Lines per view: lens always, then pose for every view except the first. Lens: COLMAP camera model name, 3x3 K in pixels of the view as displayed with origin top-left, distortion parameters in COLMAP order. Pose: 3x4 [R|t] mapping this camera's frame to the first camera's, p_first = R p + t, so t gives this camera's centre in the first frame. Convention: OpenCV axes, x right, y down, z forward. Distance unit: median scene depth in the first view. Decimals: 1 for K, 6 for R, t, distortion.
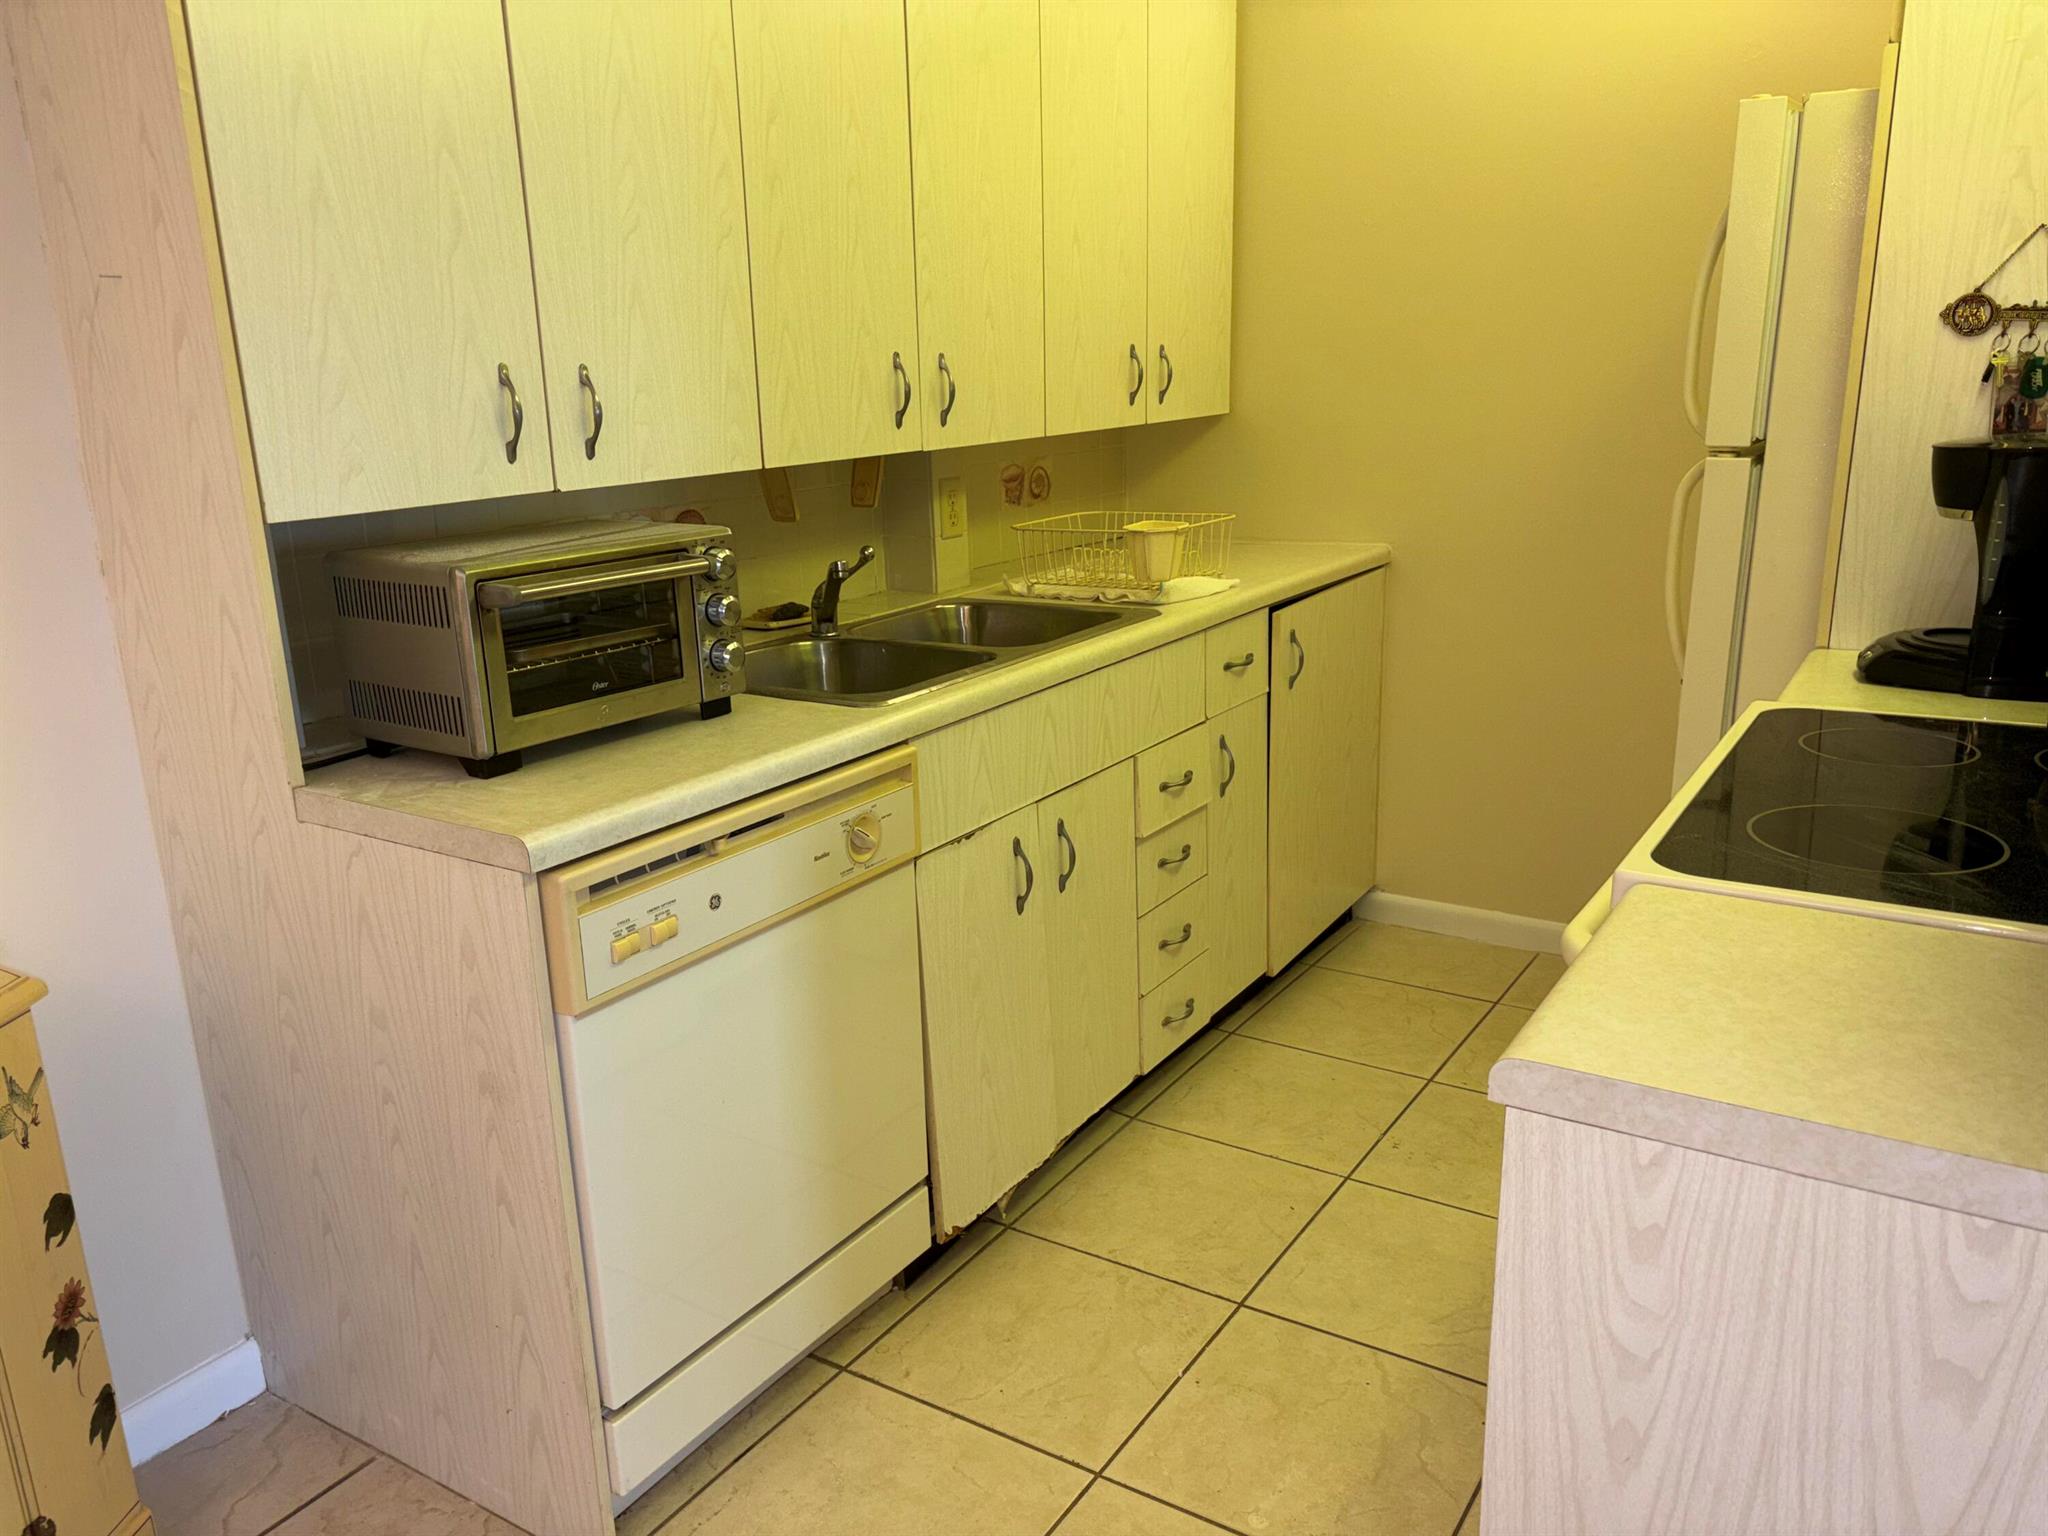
lens RADIAL K [[1551.0, 0, 1032.0], [0, 1551.0, 775.2], [0, 0, 1]] dist [0.044905, -0.061774]
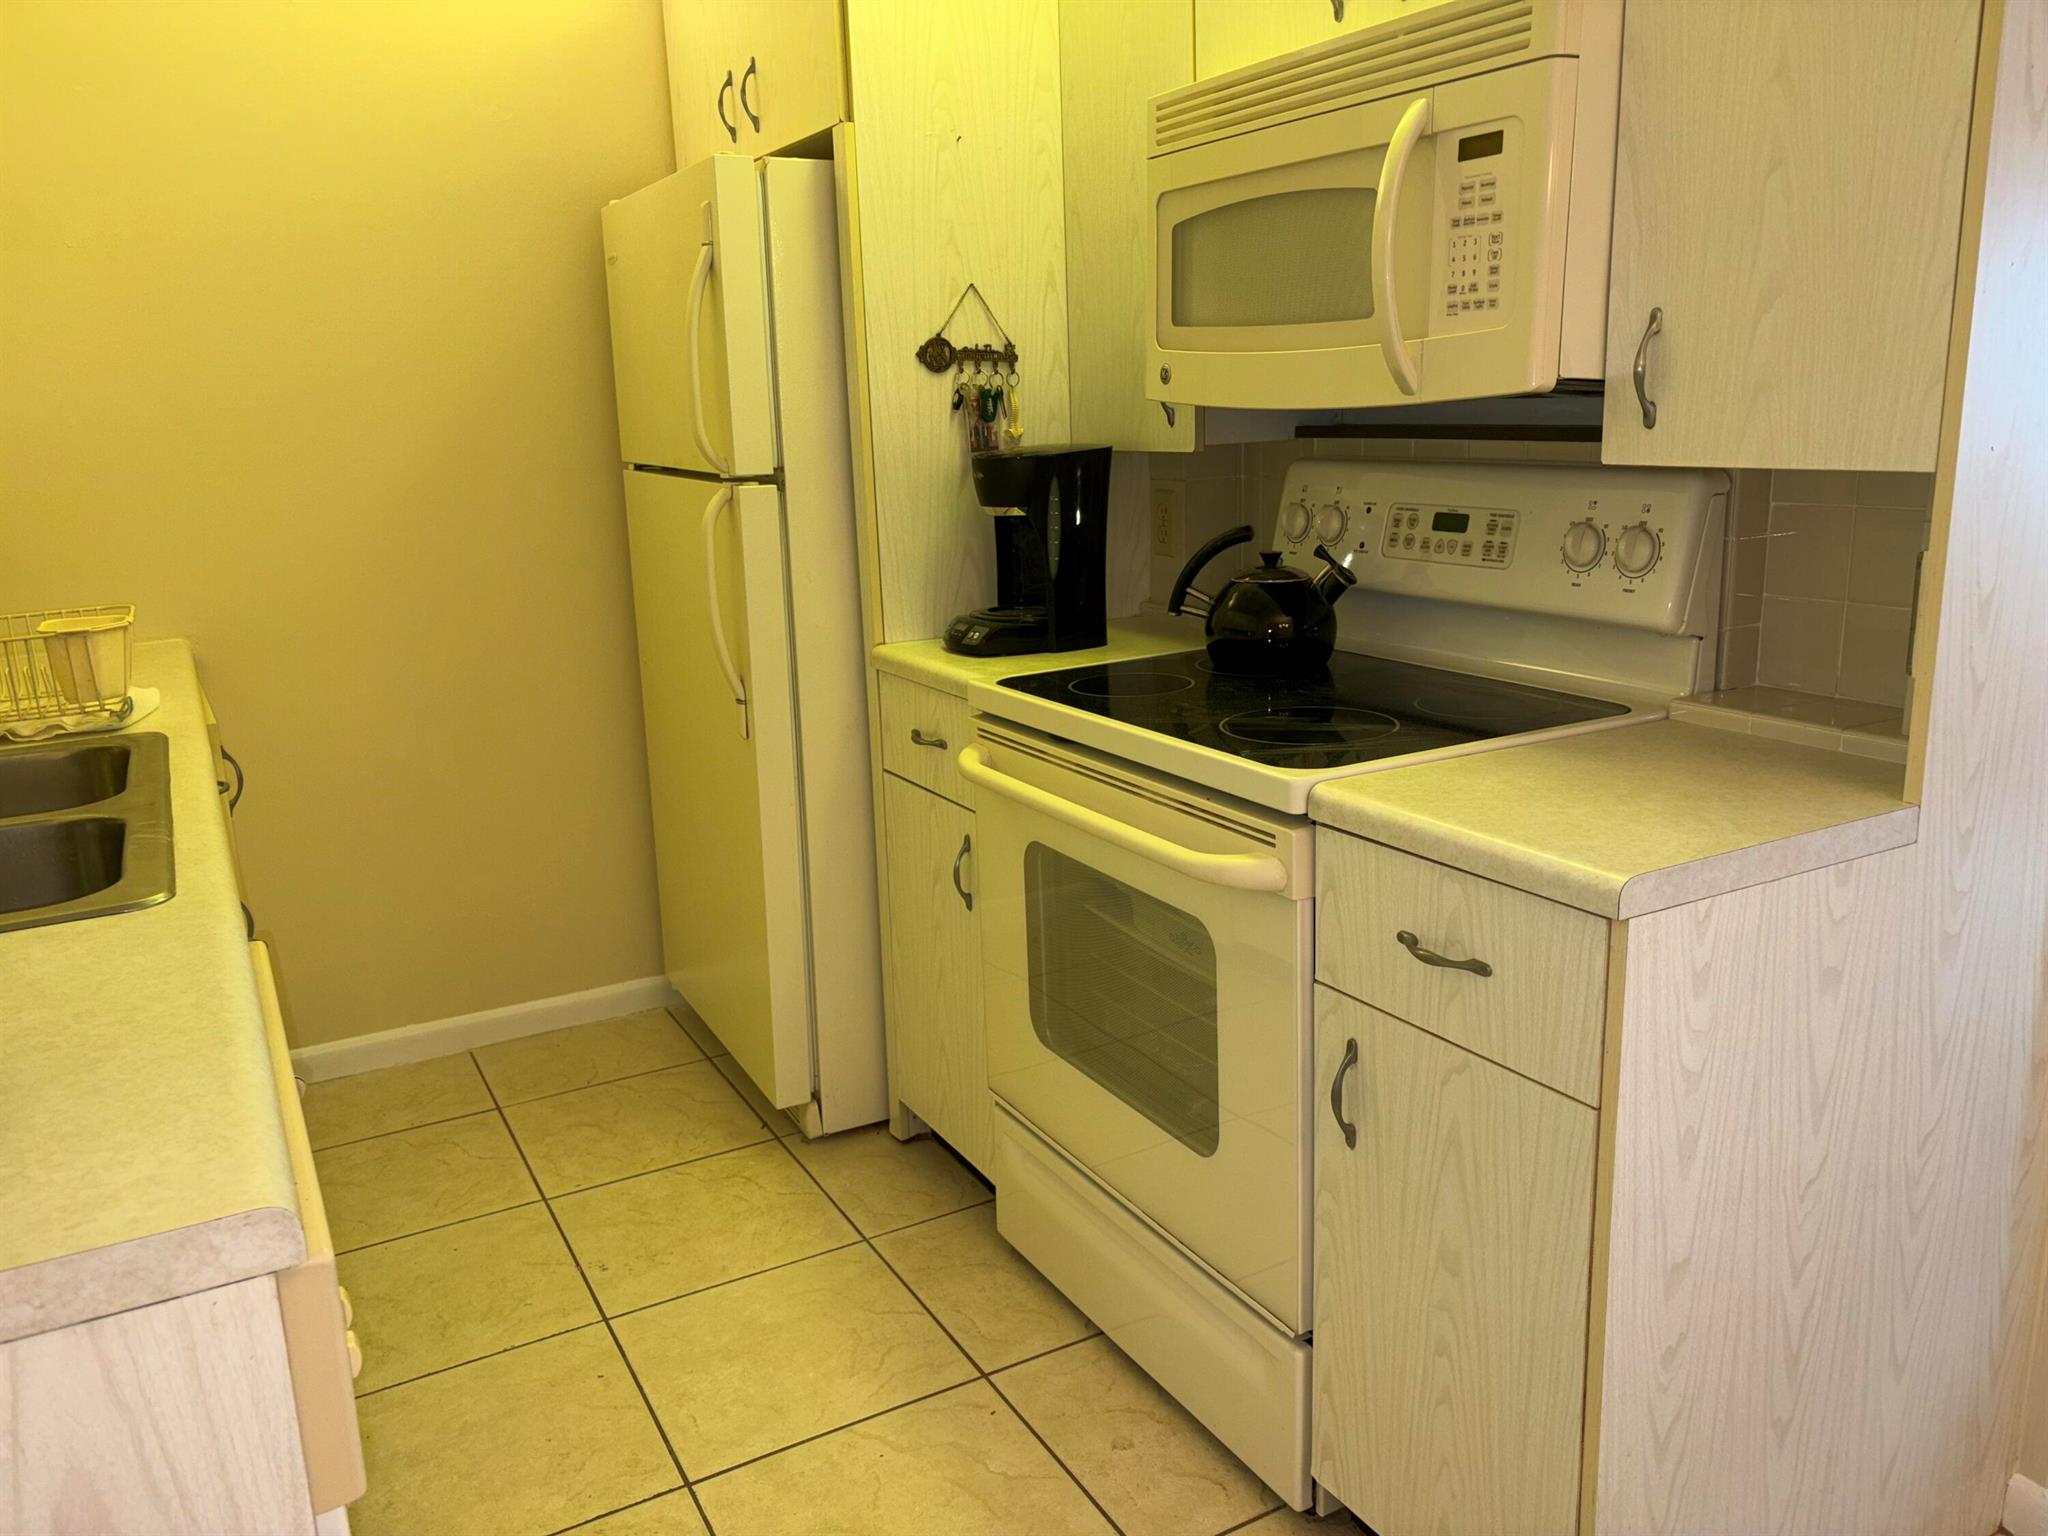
lens RADIAL K [[1551.0, 0, 1034.8], [0, 1551.0, 777.0], [0, 0, 1]] dist [0.044905, -0.061774]
pose [[0.465891, -0.193305, 0.863469, -0.724638], [0.250921, 0.964649, 0.080569, -0.083810], [-0.848519, 0.179126, 0.497926, 0.591228]]
